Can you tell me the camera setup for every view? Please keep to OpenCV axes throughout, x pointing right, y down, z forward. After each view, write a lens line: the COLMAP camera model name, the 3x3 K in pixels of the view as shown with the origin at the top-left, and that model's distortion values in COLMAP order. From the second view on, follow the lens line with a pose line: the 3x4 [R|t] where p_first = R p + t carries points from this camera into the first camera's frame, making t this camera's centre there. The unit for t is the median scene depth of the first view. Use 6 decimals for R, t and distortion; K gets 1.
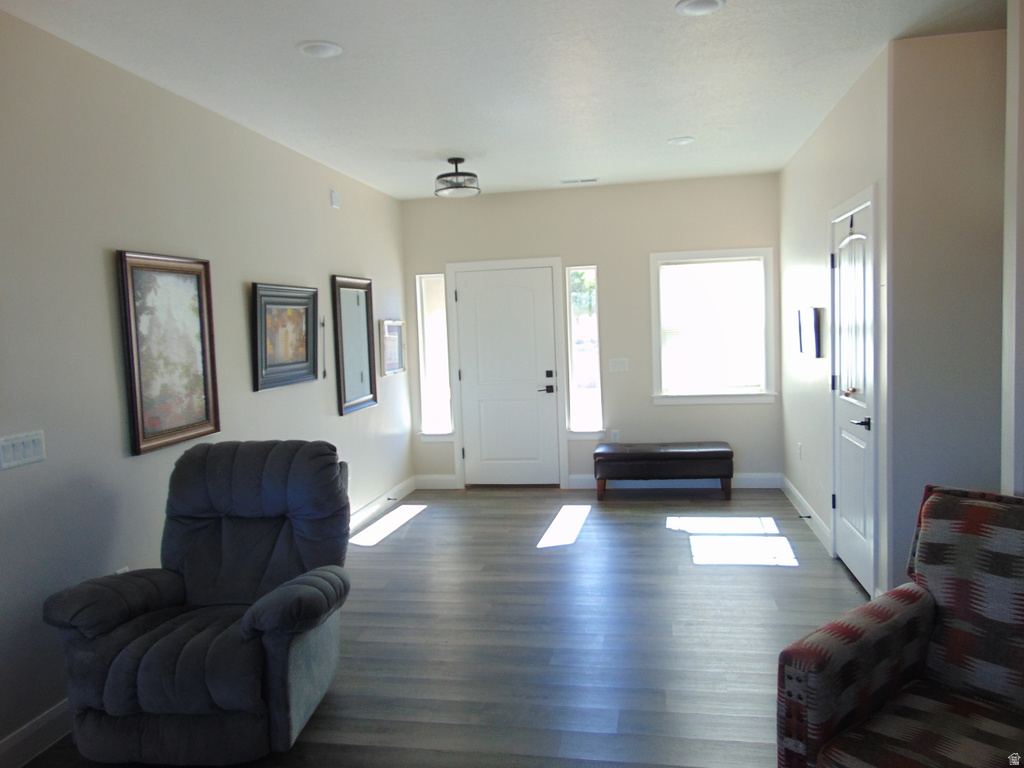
lens RADIAL K [[760.6, 0, 512.0], [0, 760.6, 384.0], [0, 0, 1]] dist [-0.043820, 0.084833]
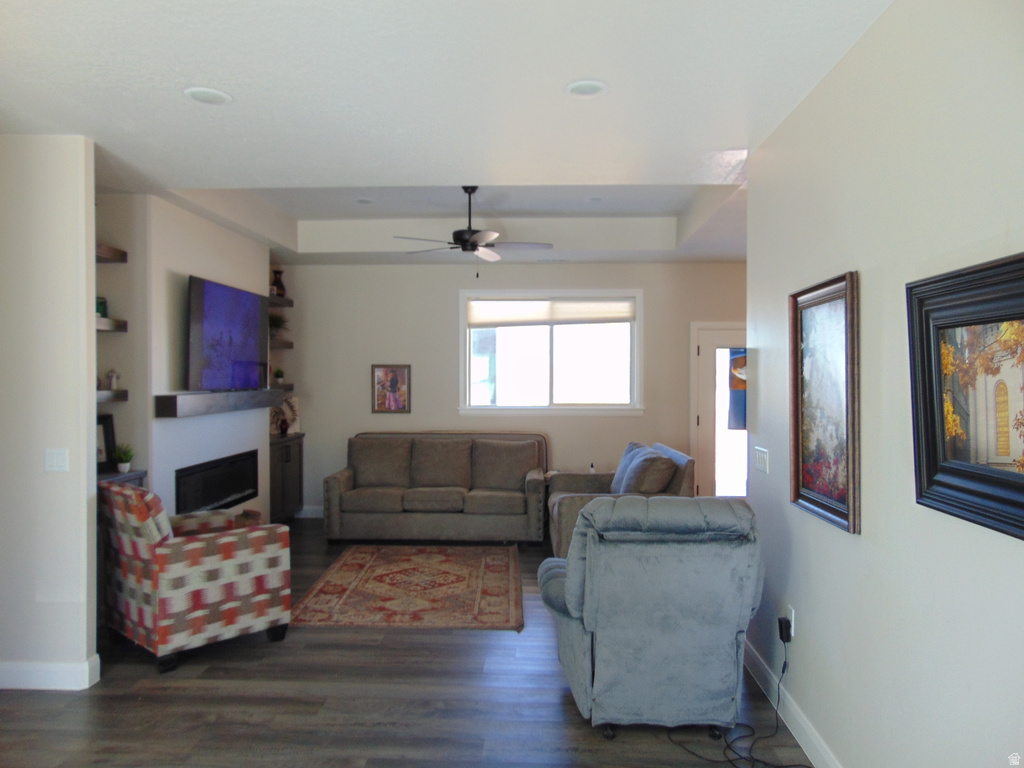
lens RADIAL K [[760.6, 0, 512.0], [0, 760.6, 384.0], [0, 0, 1]] dist [-0.043820, 0.084833]
pose [[-0.989743, 0.039305, -0.137348, -0.011947], [0.026749, 0.995391, 0.092098, -0.139647], [0.140335, 0.087479, -0.986232, 1.685689]]
